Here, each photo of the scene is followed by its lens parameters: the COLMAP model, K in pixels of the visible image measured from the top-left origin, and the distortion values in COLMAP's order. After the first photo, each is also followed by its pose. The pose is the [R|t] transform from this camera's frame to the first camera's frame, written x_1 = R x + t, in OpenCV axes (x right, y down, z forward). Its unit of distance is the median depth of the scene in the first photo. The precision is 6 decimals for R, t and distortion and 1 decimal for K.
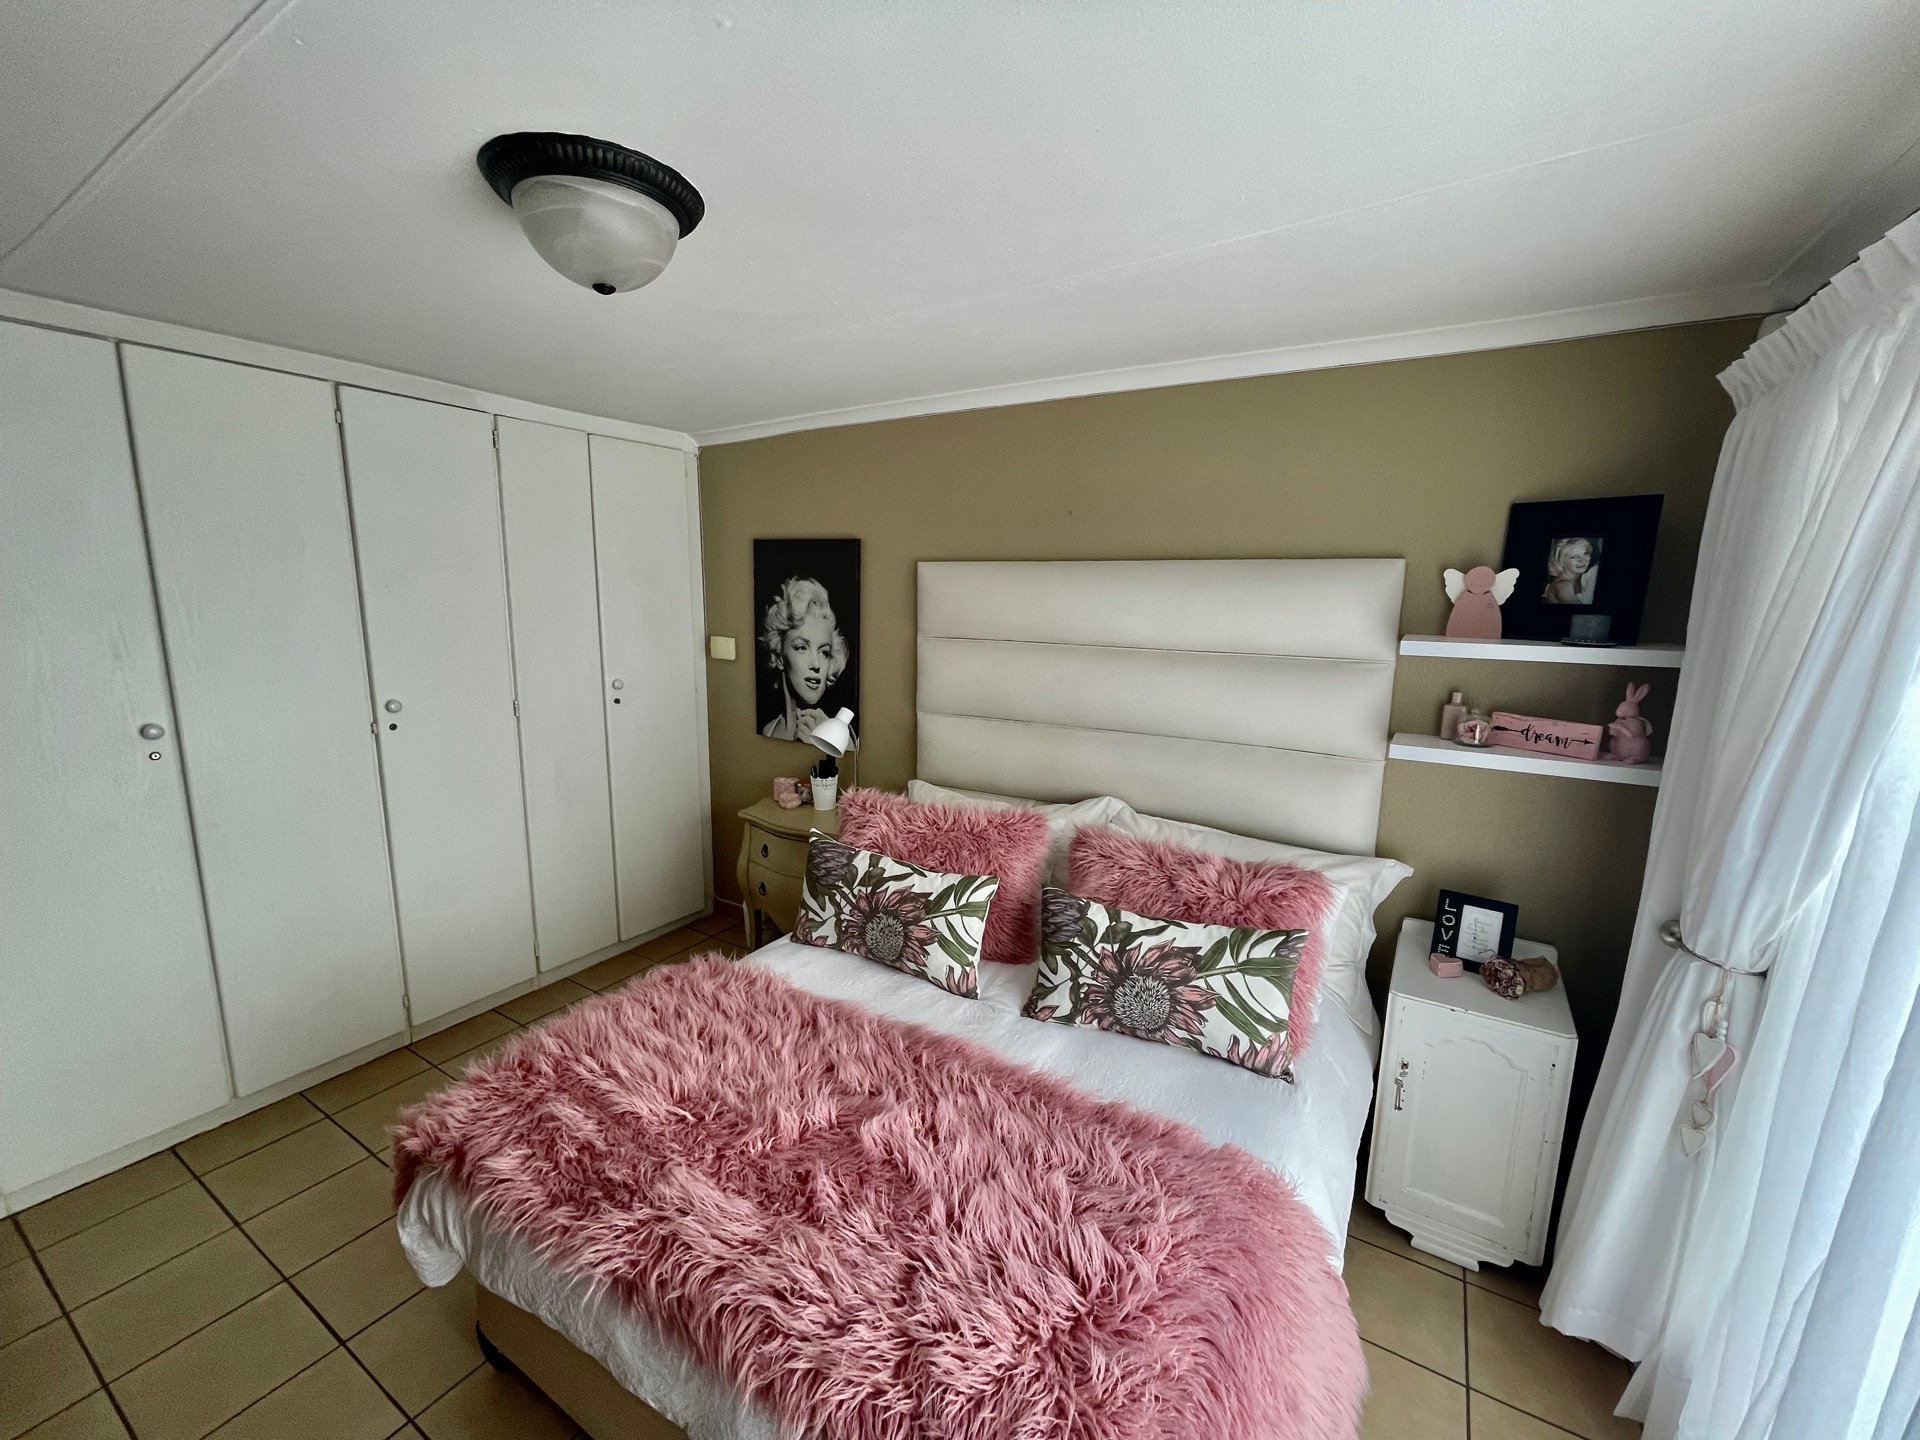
lens RADIAL K [[778.0, 0, 967.9], [0, 778.0, 723.0], [0, 0, 1]] dist [-0.002257, 0.000215]
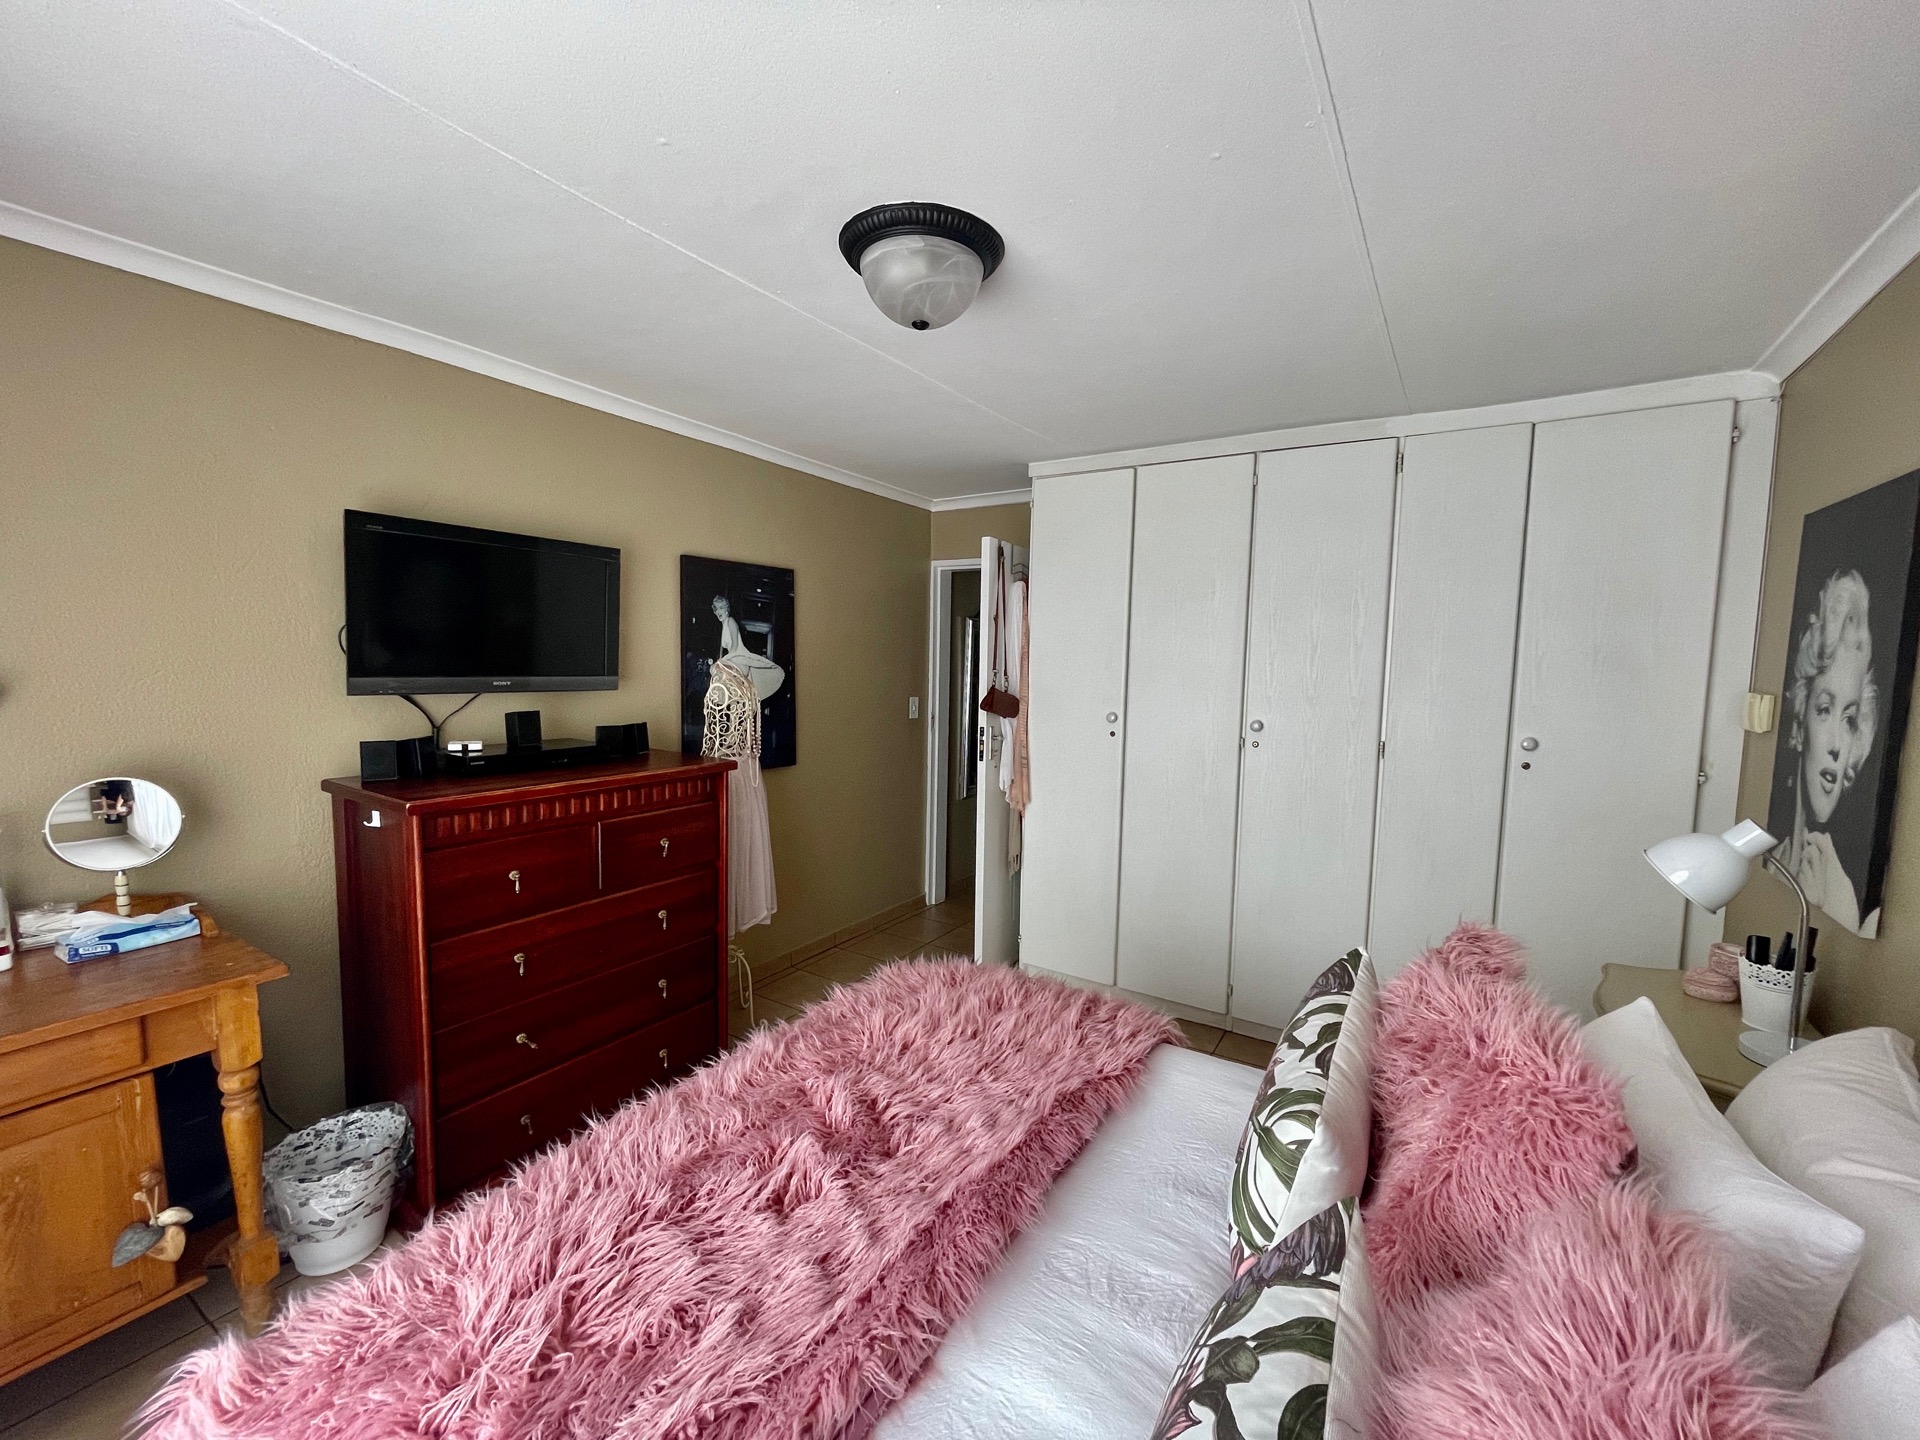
lens RADIAL K [[778.0, 0, 965.1], [0, 778.0, 721.2], [0, 0, 1]] dist [-0.002257, 0.000215]
pose [[-0.016120, 0.066516, -0.997655, 0.378630], [-0.187748, 0.979835, 0.068361, -0.023891], [0.982085, 0.188409, -0.003306, 0.570157]]
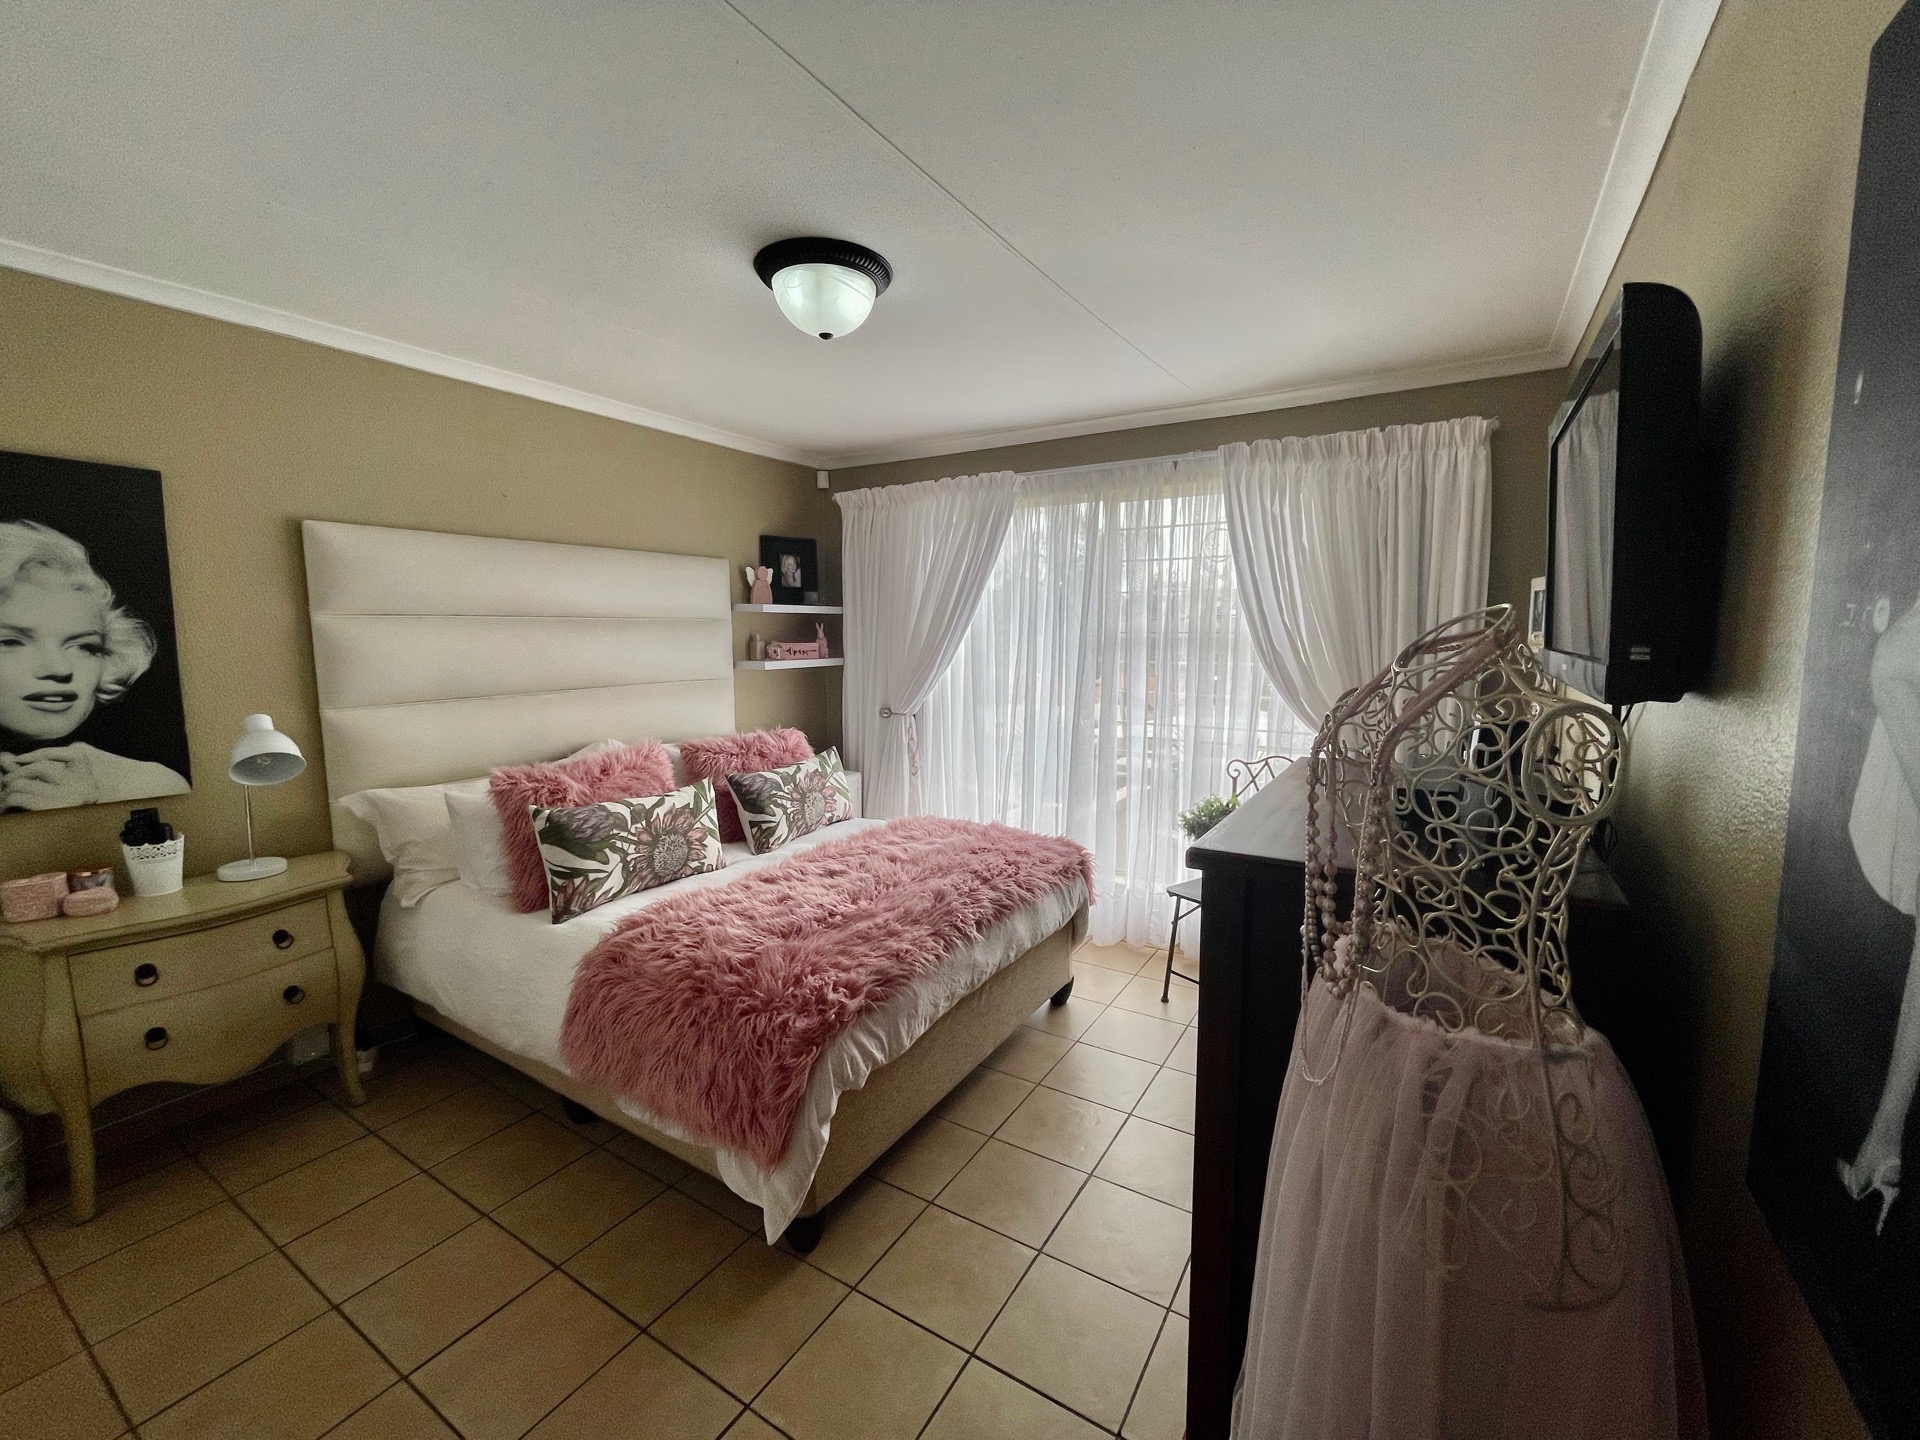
lens RADIAL K [[778.0, 0, 965.2], [0, 778.0, 718.9], [0, 0, 1]] dist [-0.002257, 0.000215]
pose [[0.006978, -0.131697, 0.991265, -0.970422], [0.168058, 0.977344, 0.128665, 0.001809], [-0.985752, 0.165692, 0.028953, 0.391924]]
